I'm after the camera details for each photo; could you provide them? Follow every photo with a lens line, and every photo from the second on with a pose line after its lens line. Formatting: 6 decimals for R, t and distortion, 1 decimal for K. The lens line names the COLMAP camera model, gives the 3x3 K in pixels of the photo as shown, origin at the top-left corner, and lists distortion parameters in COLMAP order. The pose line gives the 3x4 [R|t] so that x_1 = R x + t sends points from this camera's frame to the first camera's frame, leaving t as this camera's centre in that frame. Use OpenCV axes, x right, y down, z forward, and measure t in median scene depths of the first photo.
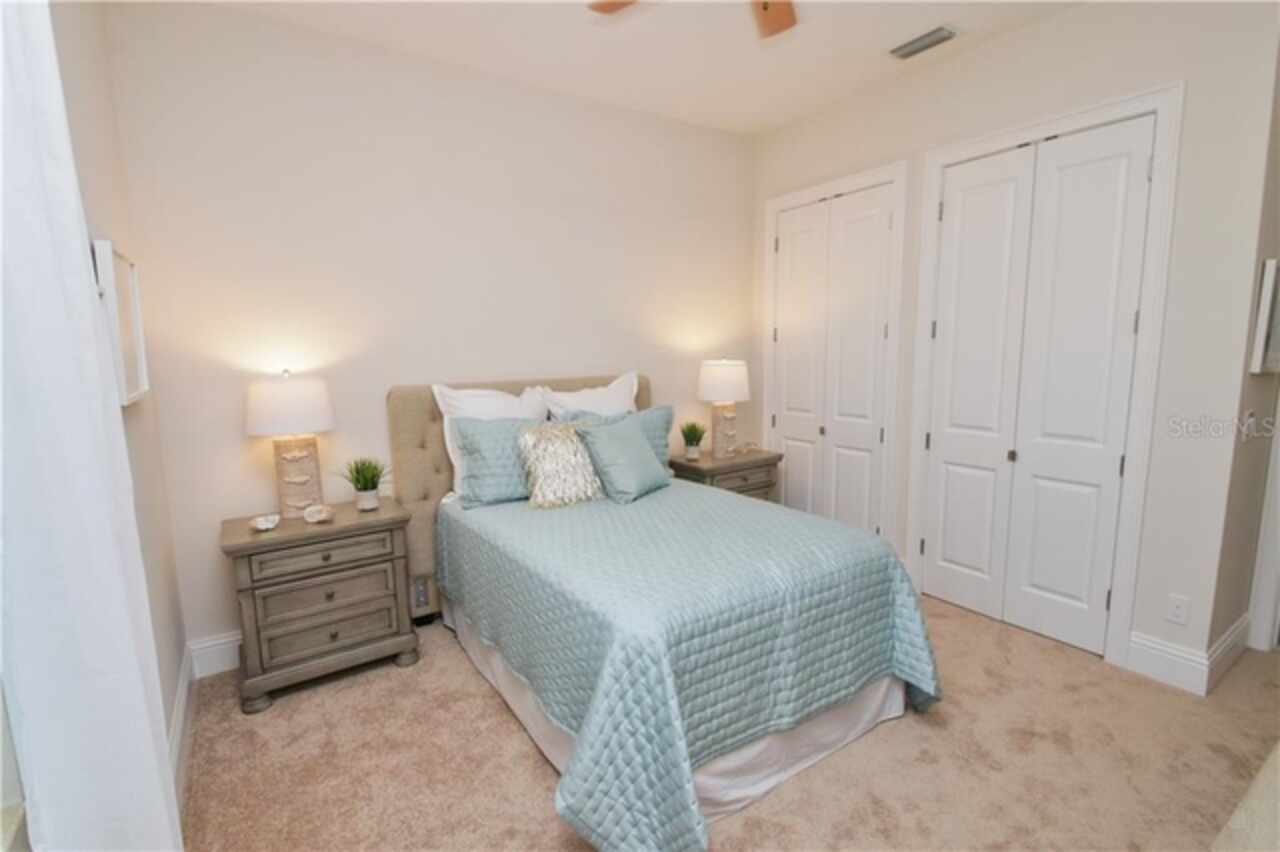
lens RADIAL K [[587.9, 0, 631.7], [0, 587.9, 431.2], [0, 0, 1]] dist [-0.005048, -0.000527]
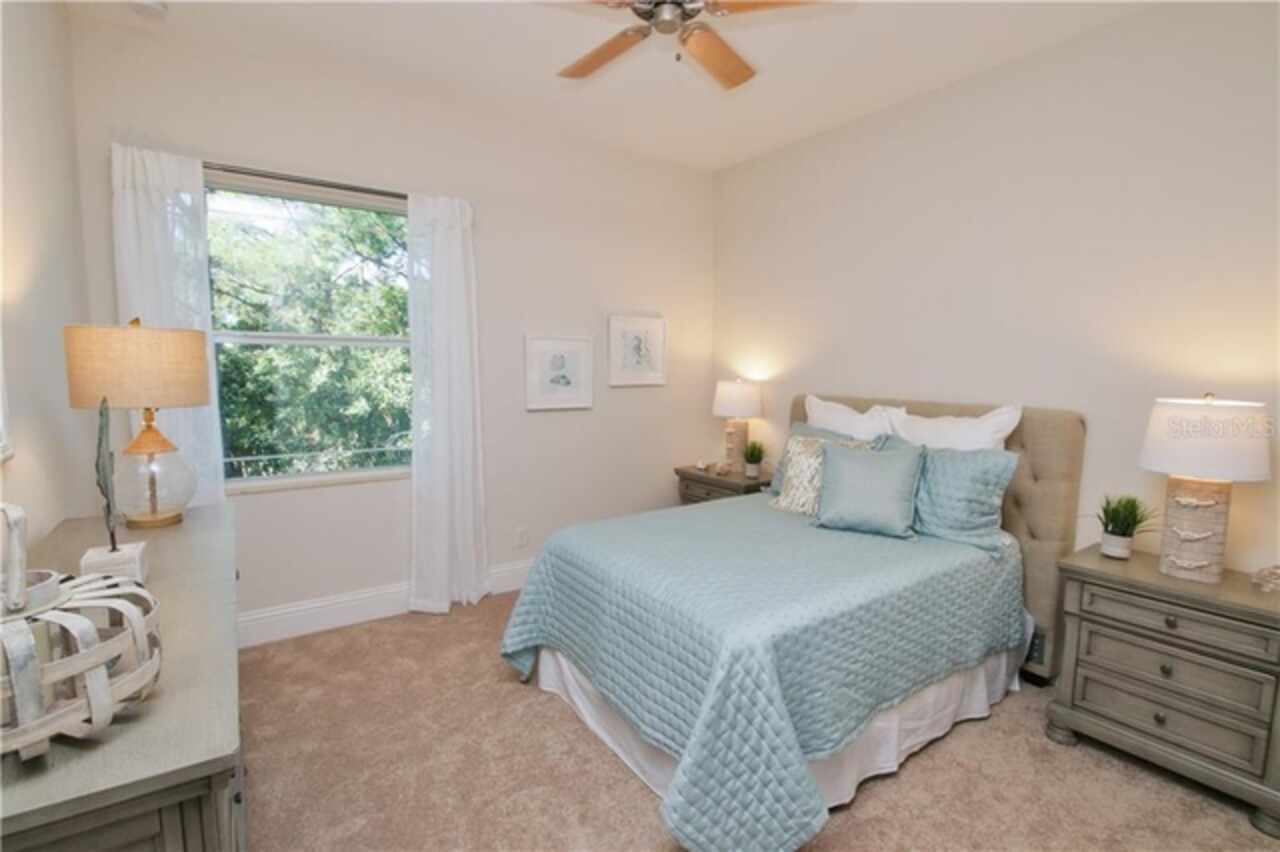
lens RADIAL K [[587.9, 0, 632.5], [0, 587.9, 419.5], [0, 0, 1]] dist [-0.005048, -0.000527]
pose [[0.057133, 0.108924, -0.992407, 0.228875], [-0.165620, 0.981291, 0.098169, -0.023582], [0.984533, 0.158754, 0.074104, 0.151252]]
